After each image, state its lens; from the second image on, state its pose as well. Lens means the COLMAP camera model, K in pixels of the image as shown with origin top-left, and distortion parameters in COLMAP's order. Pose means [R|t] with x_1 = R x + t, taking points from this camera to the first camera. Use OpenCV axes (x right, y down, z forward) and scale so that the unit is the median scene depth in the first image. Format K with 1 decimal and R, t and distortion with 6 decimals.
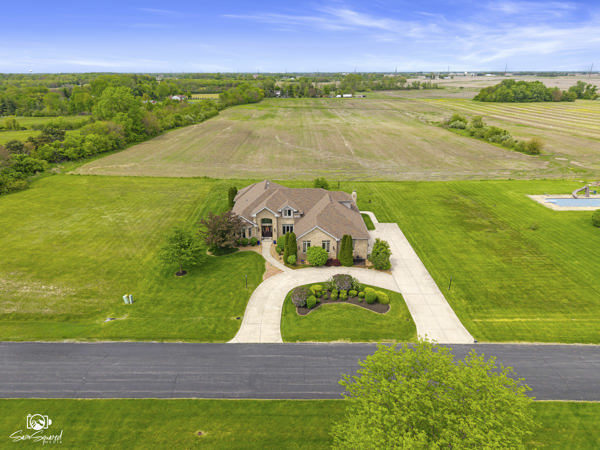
lens RADIAL K [[402.0, 0, 300.0], [0, 402.0, 225.0], [0, 0, 1]] dist [0.037469, -0.045601]
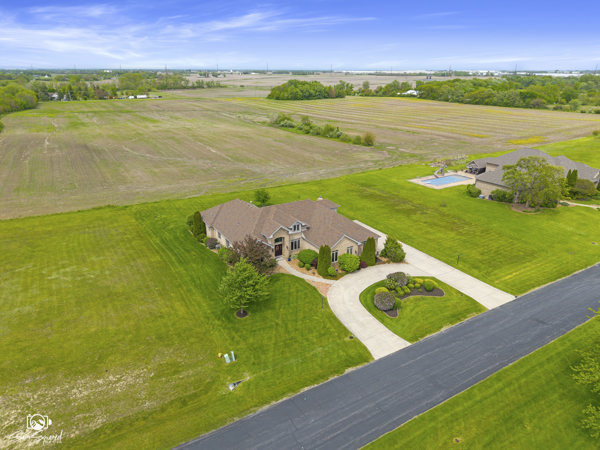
lens RADIAL K [[402.0, 0, 300.0], [0, 402.0, 225.0], [0, 0, 1]] dist [0.037469, -0.045601]
pose [[0.859466, -0.178009, 0.479198, -0.193636], [0.175073, 0.983221, 0.051238, -0.033725], [-0.480279, 0.039858, 0.876210, 0.044073]]
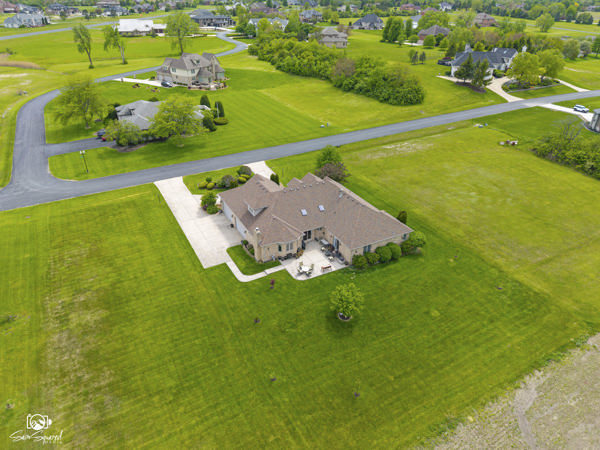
lens RADIAL K [[402.0, 0, 300.0], [0, 402.0, 225.0], [0, 0, 1]] dist [0.037469, -0.045601]
pose [[-0.880056, 0.234783, -0.412769, 0.170972], [-0.179298, 0.640598, 0.746650, -0.306973], [0.439720, 0.731103, -0.521666, 0.643123]]
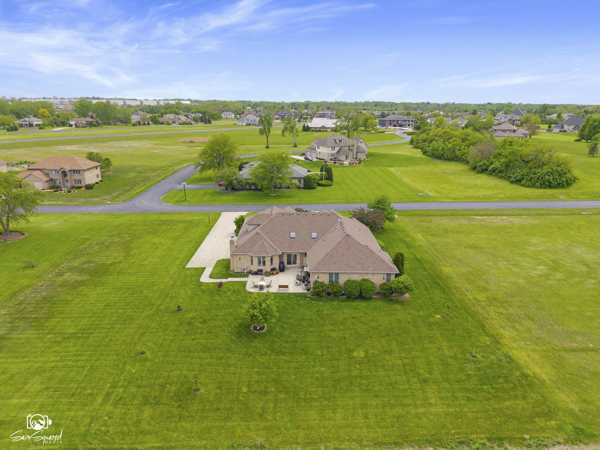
lens RADIAL K [[412.1, 0, 300.0], [0, 412.1, 225.0], [0, 0, 1]] dist [0.052067, -0.059090]
pose [[-0.999950, 0.001584, -0.009841, 0.003726], [-0.004725, 0.794015, 0.607879, -0.267933], [0.008777, 0.607896, -0.793968, 0.732261]]
